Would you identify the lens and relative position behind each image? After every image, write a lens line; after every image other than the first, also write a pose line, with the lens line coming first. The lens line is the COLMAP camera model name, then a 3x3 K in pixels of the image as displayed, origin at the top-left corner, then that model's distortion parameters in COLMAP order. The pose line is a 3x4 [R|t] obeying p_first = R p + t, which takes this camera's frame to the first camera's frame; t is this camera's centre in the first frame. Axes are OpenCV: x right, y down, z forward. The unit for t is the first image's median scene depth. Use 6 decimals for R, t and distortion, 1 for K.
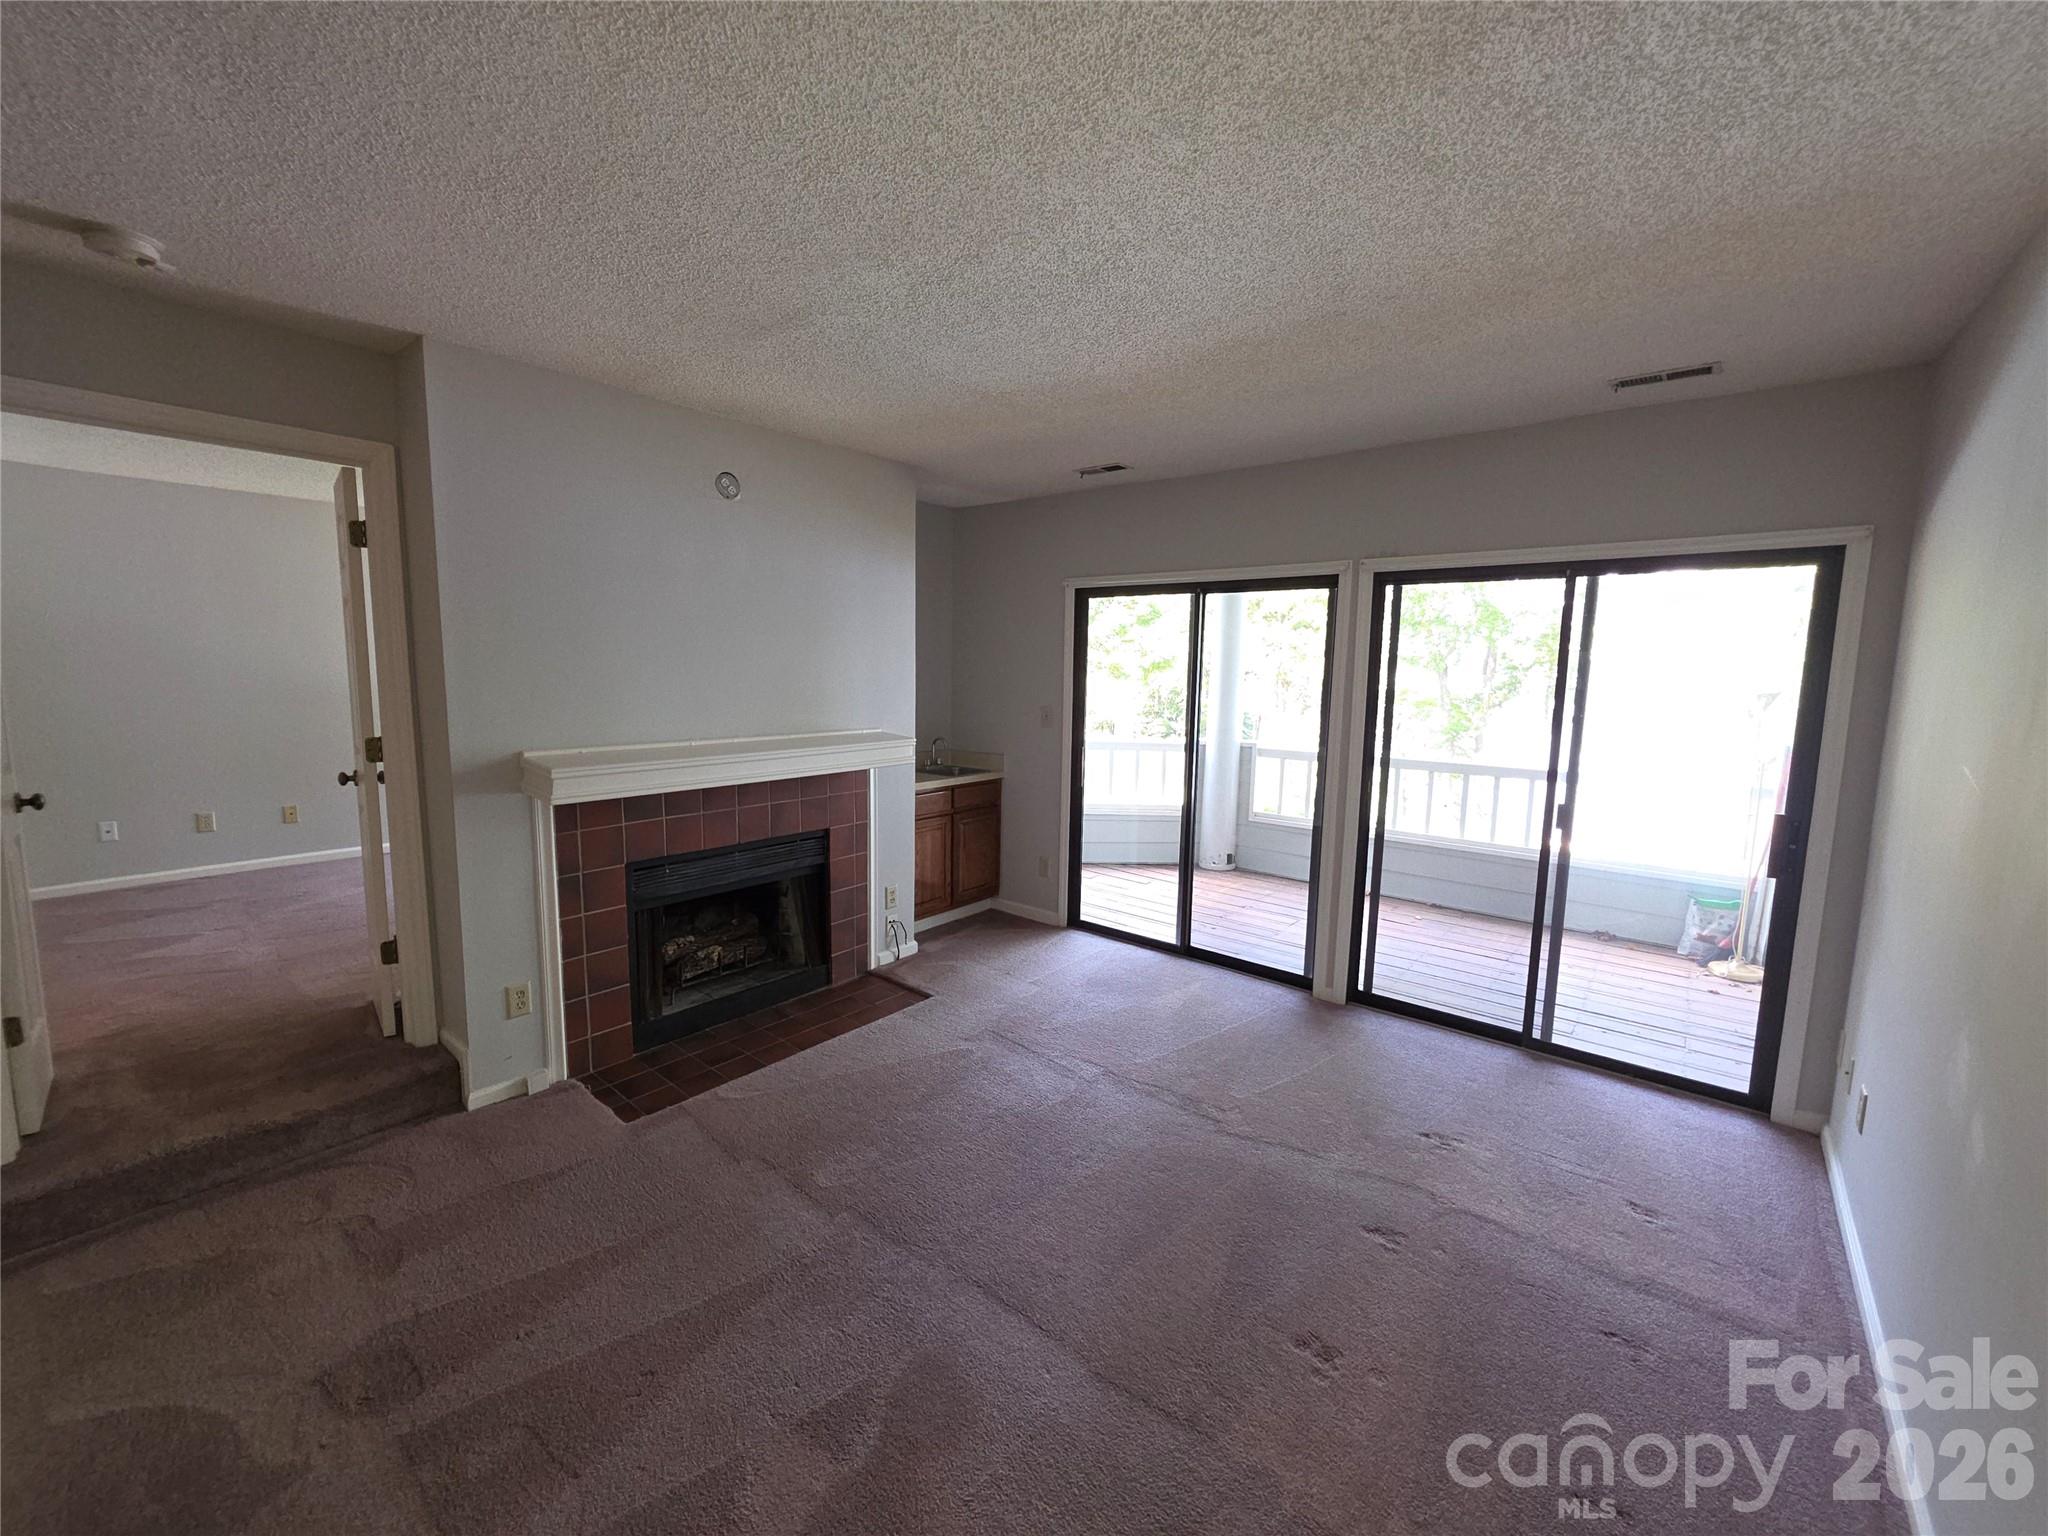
lens RADIAL K [[819.6, 0, 1017.0], [0, 819.6, 762.3], [0, 0, 1]] dist [0.000664, -0.000269]
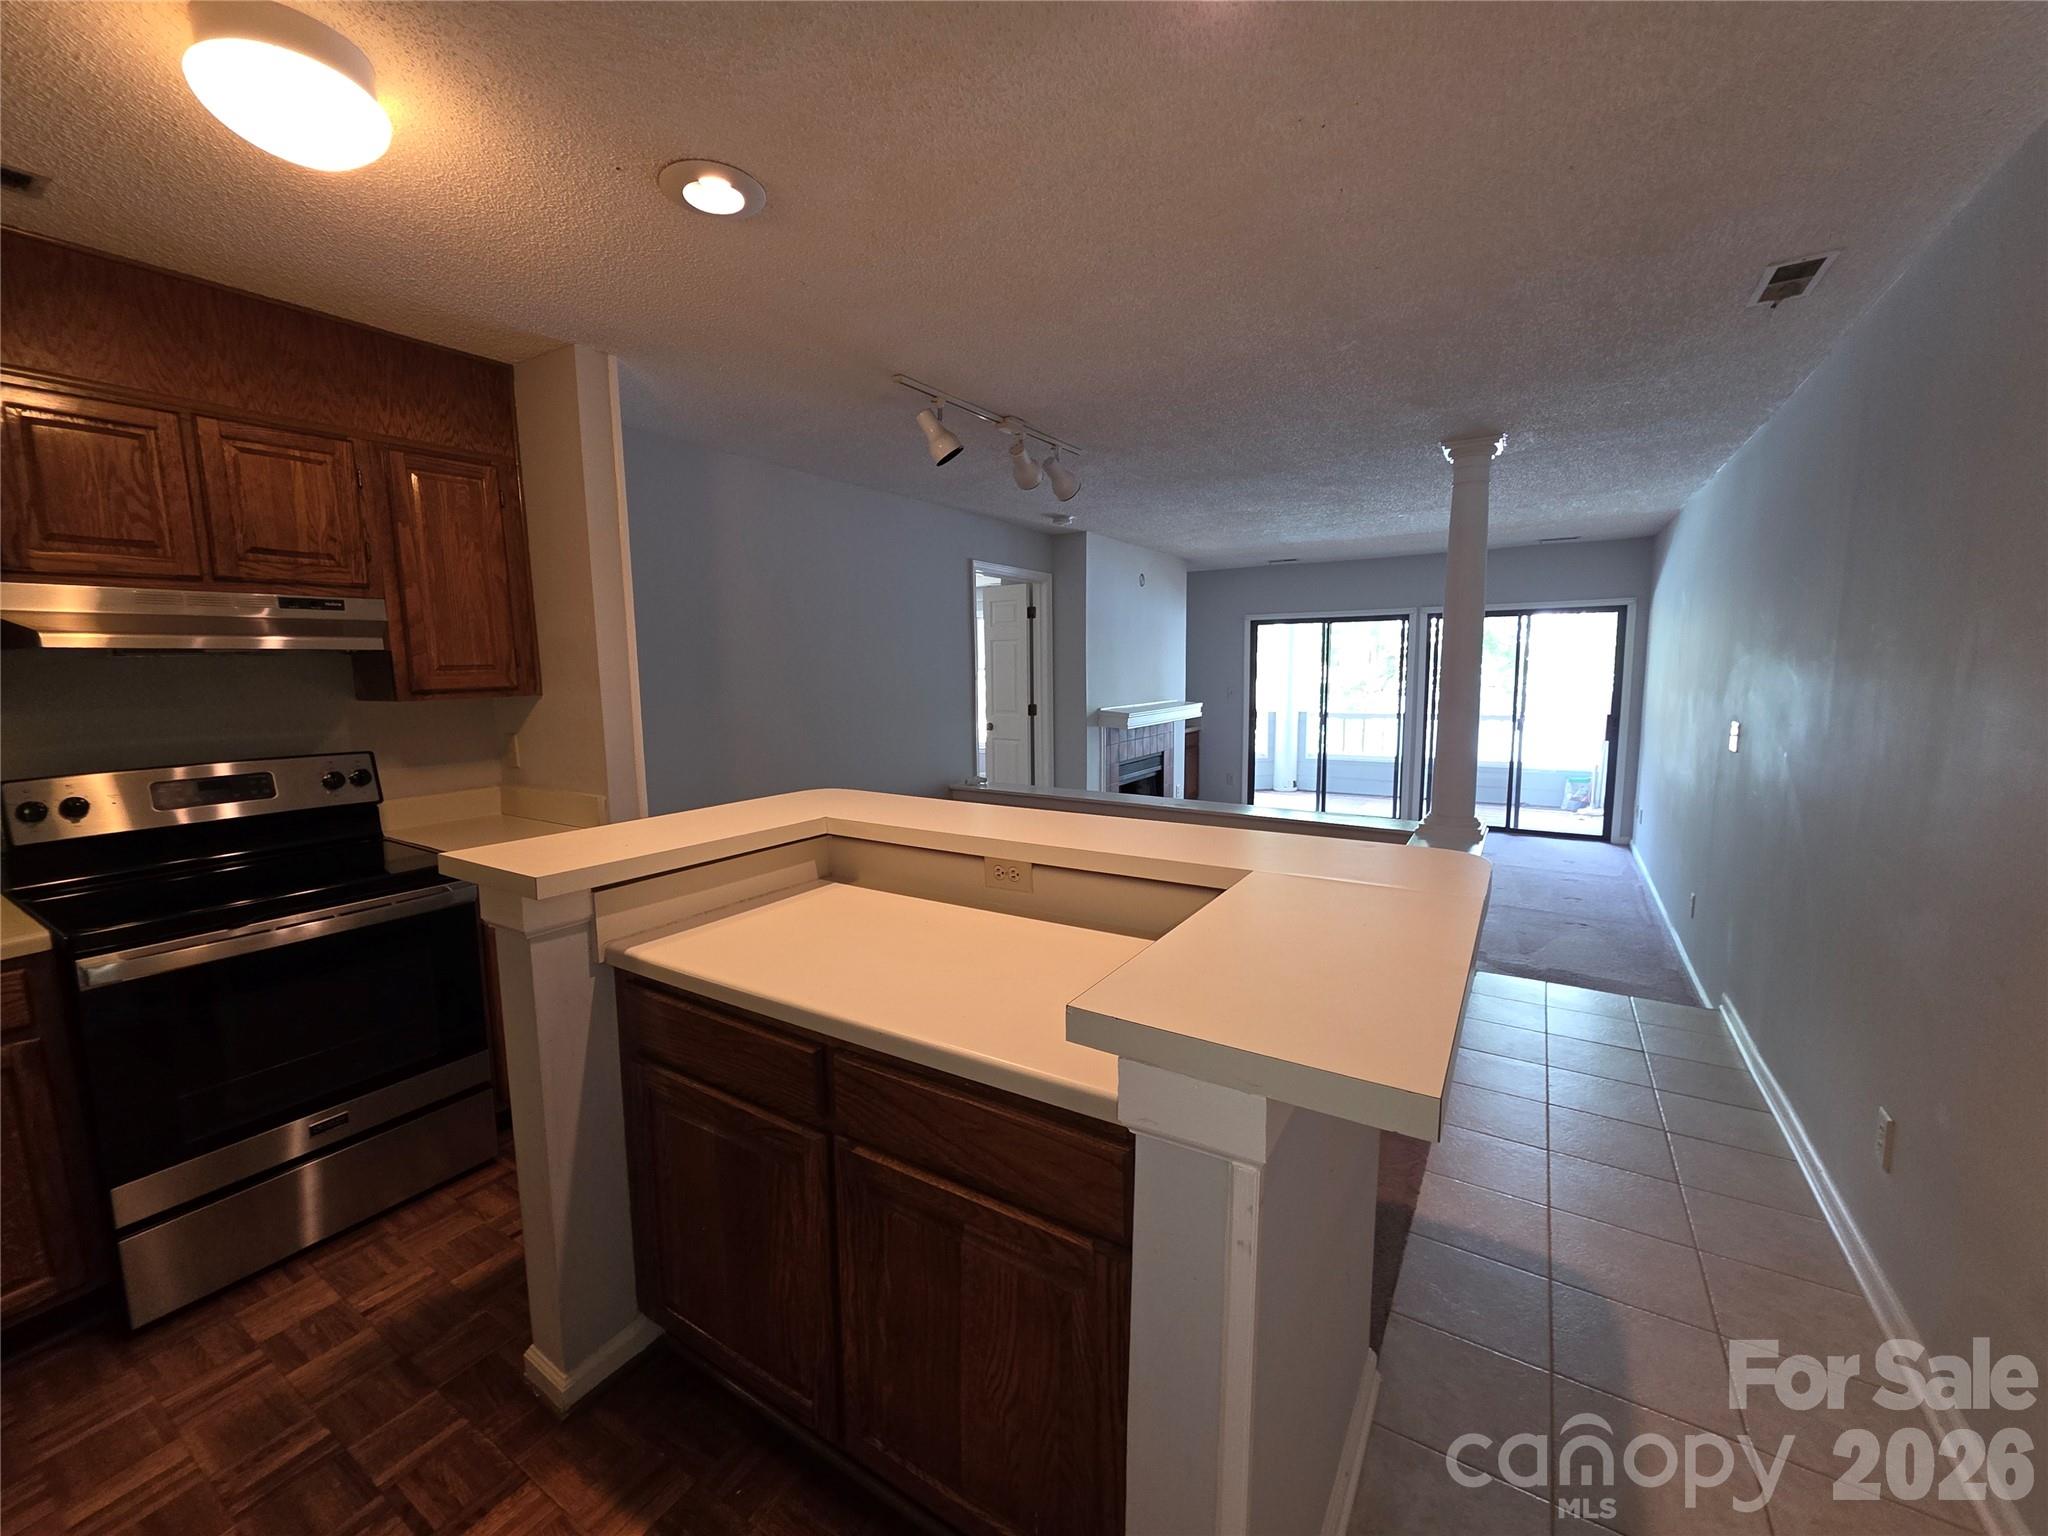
lens RADIAL K [[818.6, 0, 1020.2], [0, 818.6, 762.1], [0, 0, 1]] dist [0.002307, -0.000670]
pose [[0.990578, -0.043995, 0.129693, -0.811174], [0.044299, 0.999018, 0.000546, 0.090593], [-0.129590, 0.005204, 0.991554, -0.857640]]
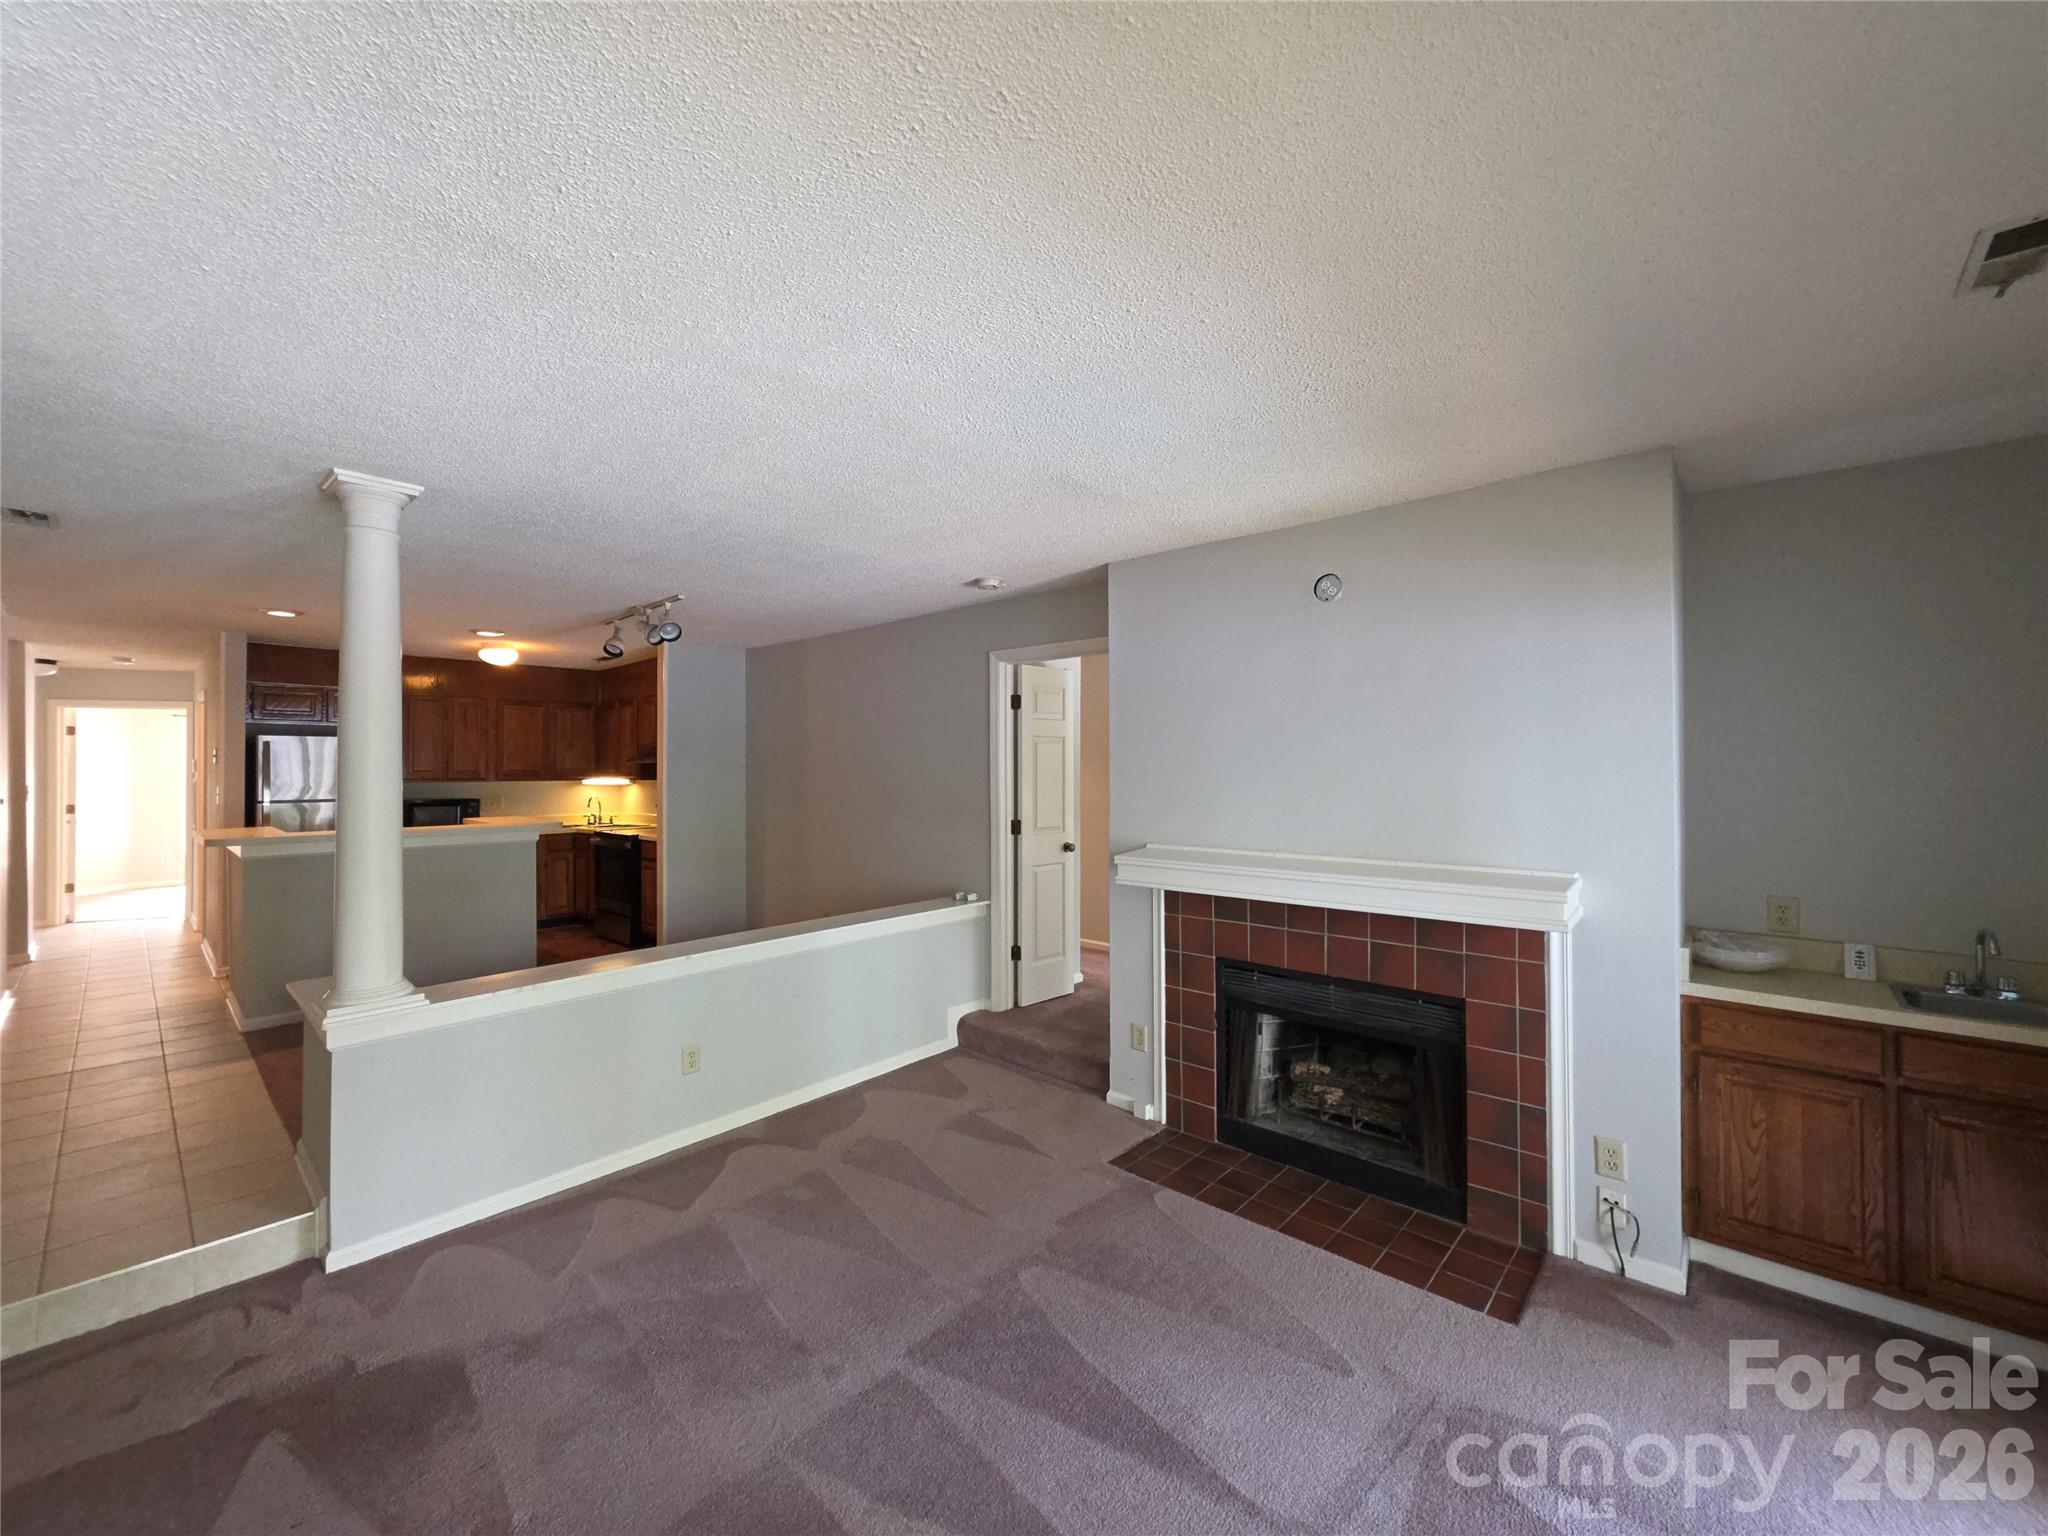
lens RADIAL K [[818.6, 0, 1020.2], [0, 818.6, 762.1], [0, 0, 1]] dist [0.002307, -0.000670]
pose [[-0.040367, -0.026375, -0.998837, 0.516264], [-0.119999, 0.992544, -0.021359, -0.064939], [0.991953, 0.118997, -0.043231, 0.616153]]
